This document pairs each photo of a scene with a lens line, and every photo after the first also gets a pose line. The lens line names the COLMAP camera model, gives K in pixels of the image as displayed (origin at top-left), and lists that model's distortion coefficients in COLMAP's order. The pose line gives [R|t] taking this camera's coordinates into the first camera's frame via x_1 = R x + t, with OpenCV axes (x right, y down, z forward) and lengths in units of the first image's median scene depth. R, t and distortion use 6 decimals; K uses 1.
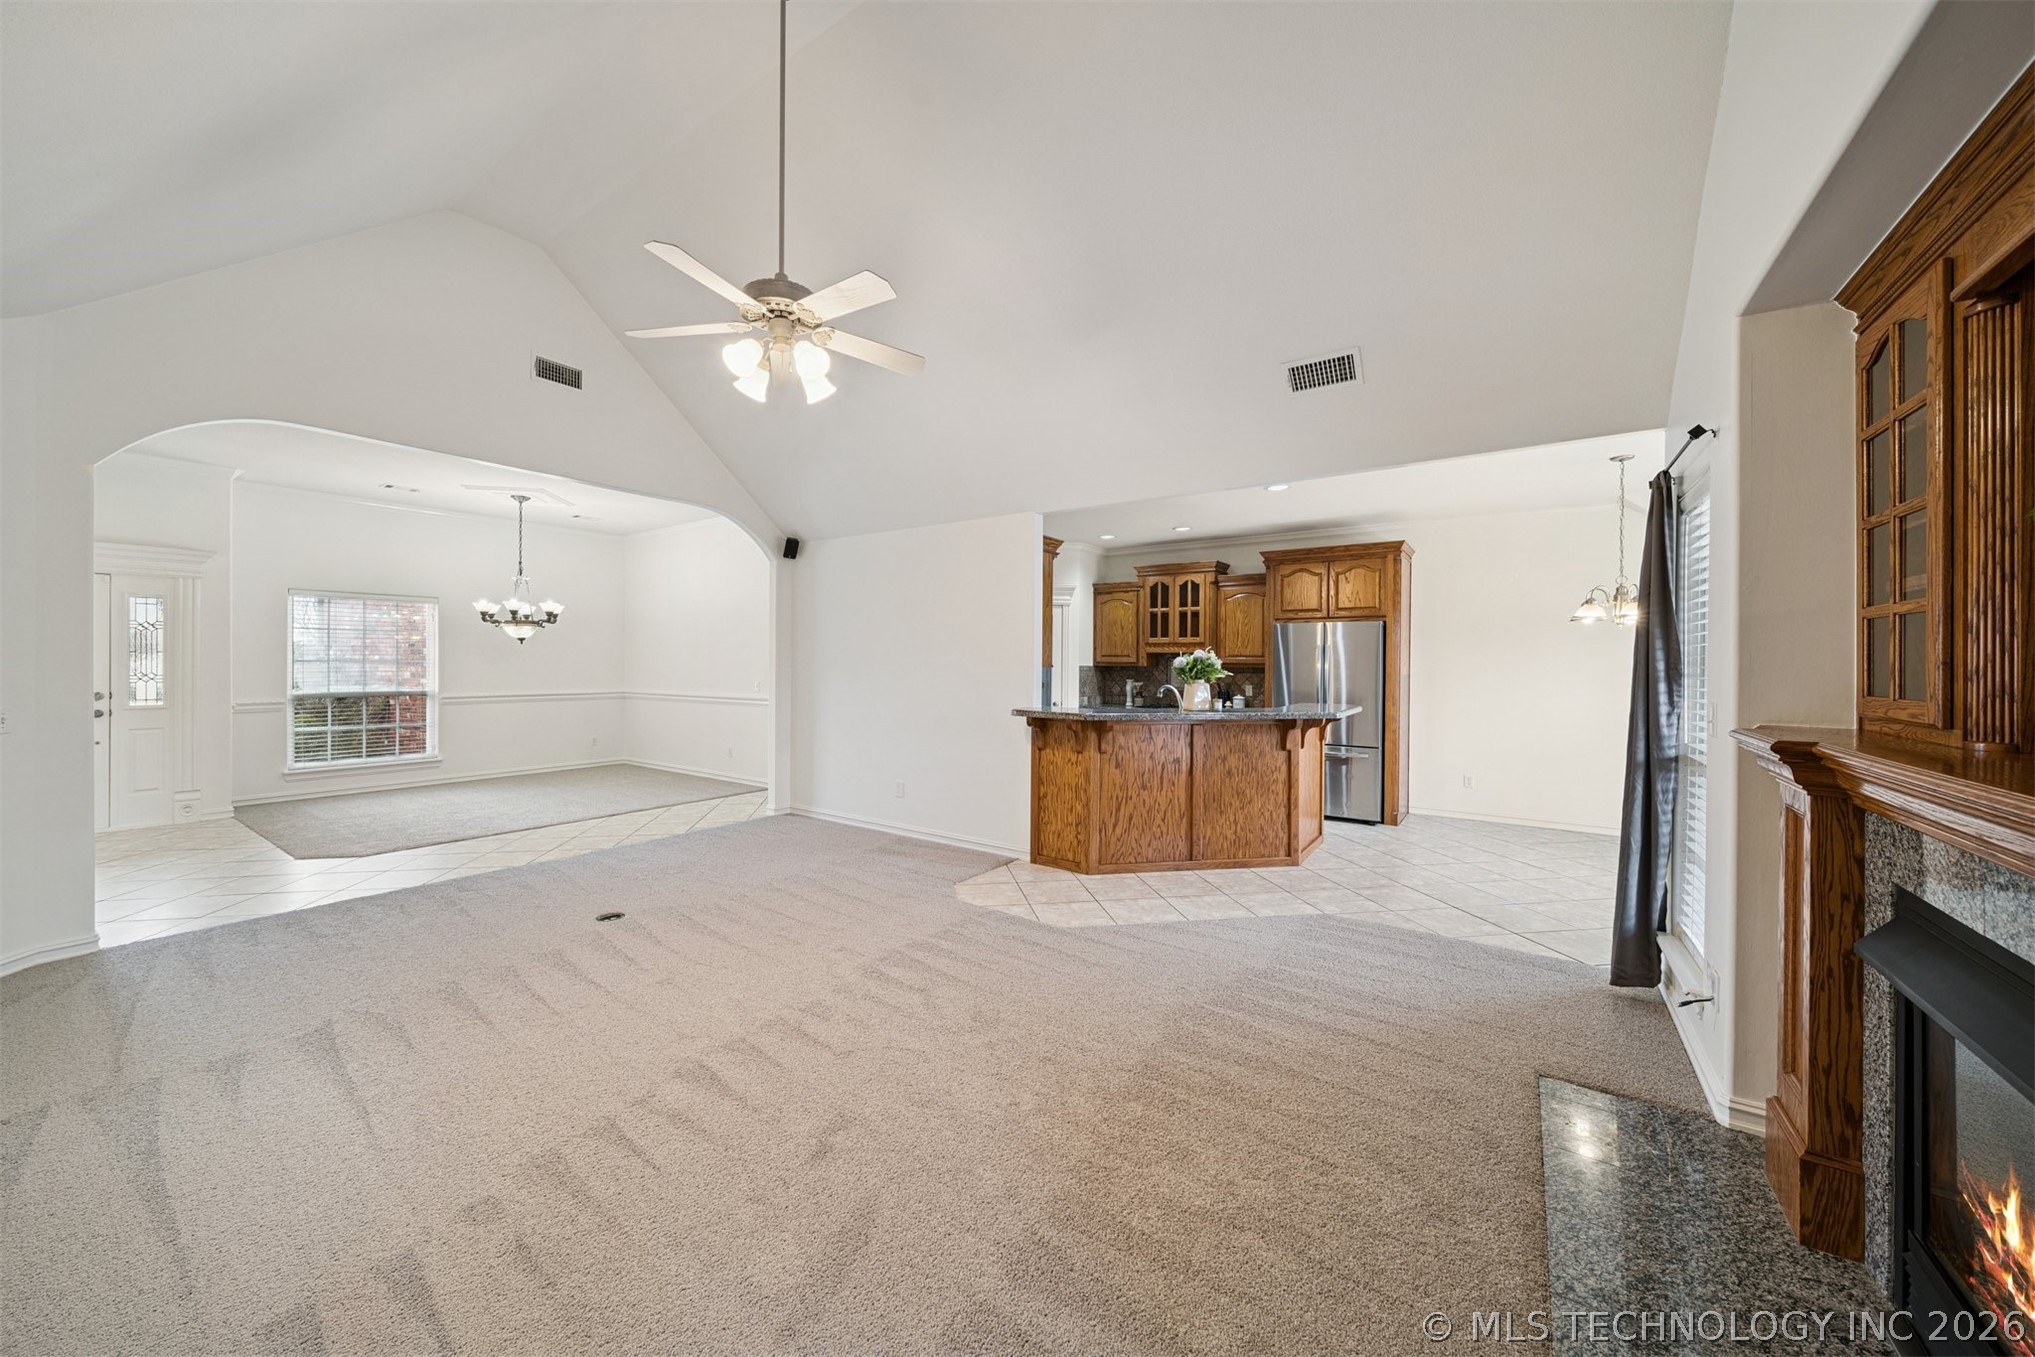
lens RADIAL K [[721.6, 0, 1006.9], [0, 721.6, 662.5], [0, 0, 1]] dist [-0.000431, 0.000048]
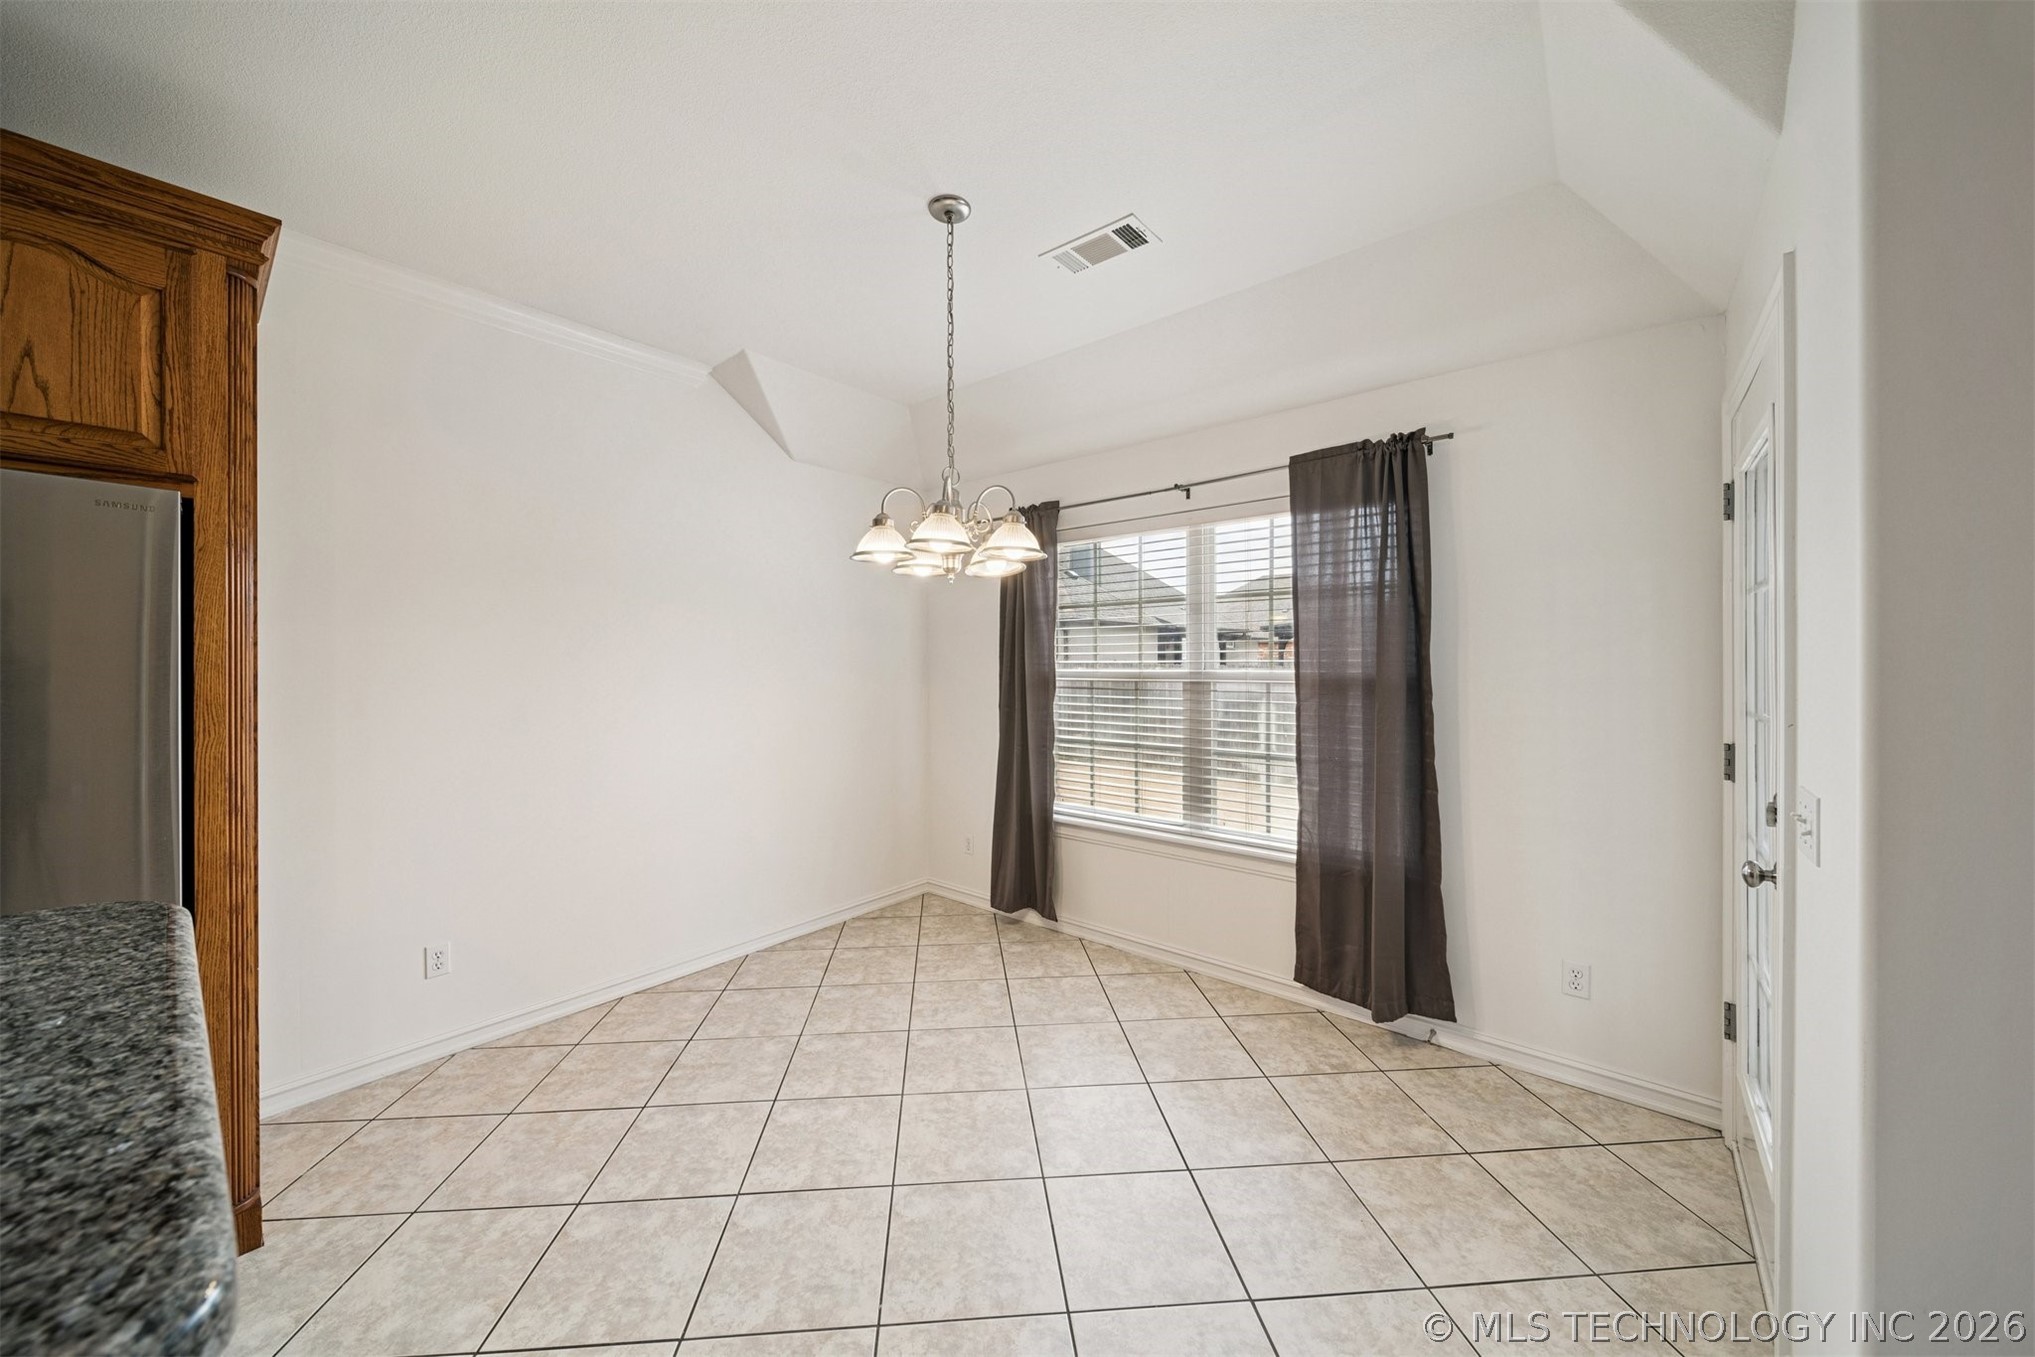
lens RADIAL K [[717.0, 0, 1002.4], [0, 717.0, 665.0], [0, 0, 1]] dist [0.000629, -0.000620]
pose [[0.090120, -0.008568, 0.995894, 0.292777], [0.005080, 0.999954, 0.008143, 0.002713], [-0.995918, 0.004326, 0.090159, 0.685667]]
